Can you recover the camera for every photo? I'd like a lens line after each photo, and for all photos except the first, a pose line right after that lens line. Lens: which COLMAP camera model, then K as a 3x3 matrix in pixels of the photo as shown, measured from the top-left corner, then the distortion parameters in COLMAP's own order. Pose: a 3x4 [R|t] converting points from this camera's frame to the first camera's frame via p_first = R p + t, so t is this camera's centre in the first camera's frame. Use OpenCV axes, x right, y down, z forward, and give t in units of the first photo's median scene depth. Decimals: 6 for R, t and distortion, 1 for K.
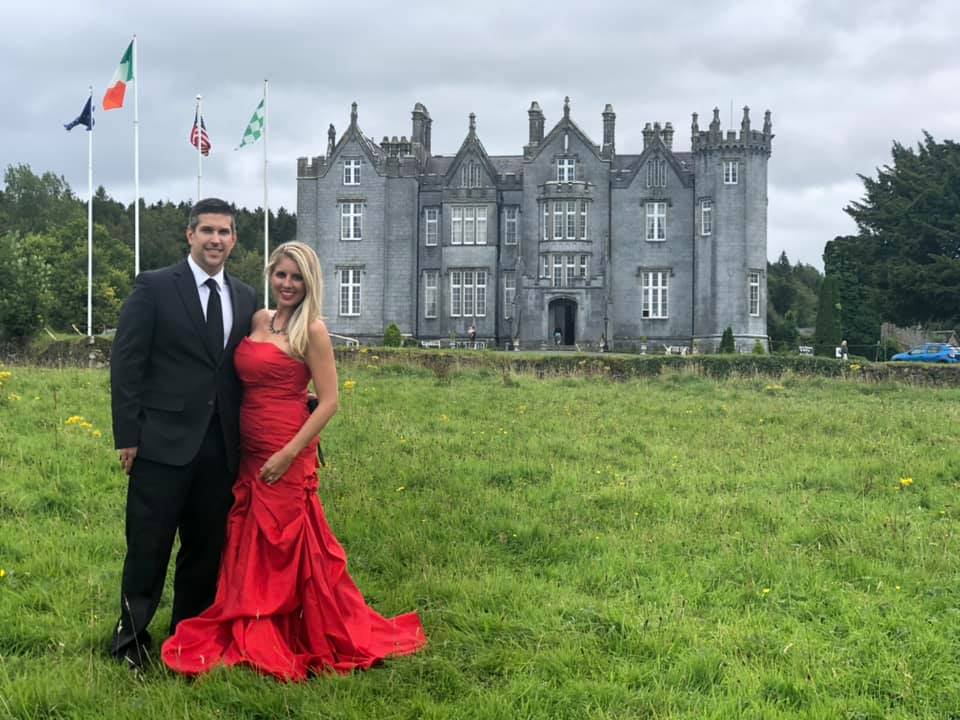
lens RADIAL K [[1505.0, 0, 480.0], [0, 1505.0, 360.0], [0, 0, 1]] dist [0.115183, 0.161635]
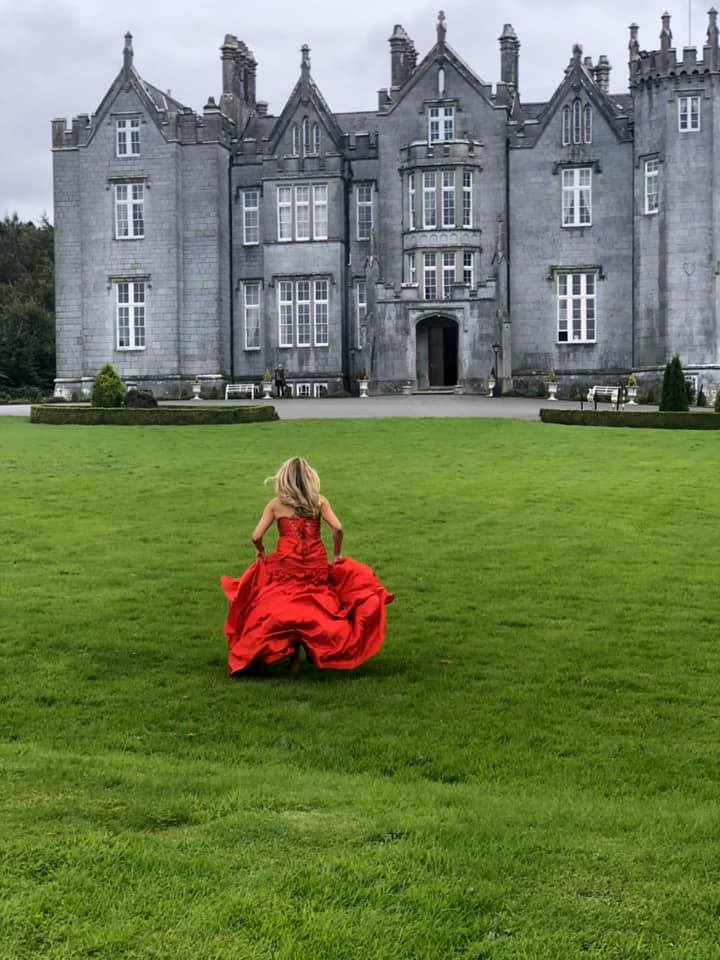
lens RADIAL K [[1505.0, 0, 360.0], [0, 1505.0, 480.0], [0, 0, 1]] dist [0.115183, 0.161635]
pose [[0.997280, -0.018081, -0.071449, 0.066258], [0.022531, 0.997824, 0.061972, -0.010485], [0.070173, -0.063413, 0.995517, 0.316306]]
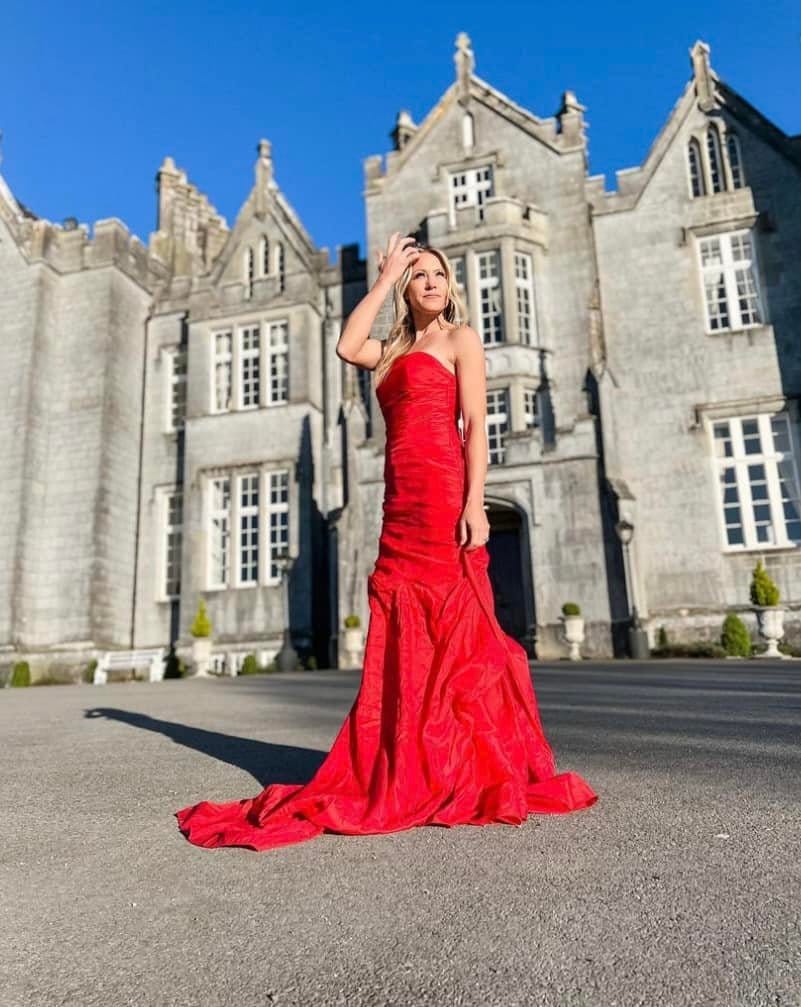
lens RADIAL K [[853.7, 0, 404.4], [0, 853.7, 502.1], [0, 0, 1]] dist [0.002959, 0.001387]
pose [[0.986689, -0.082601, -0.140076, 0.064303], [0.051476, 0.975742, -0.212787, -0.001950], [0.154254, 0.202744, 0.967006, 0.799372]]
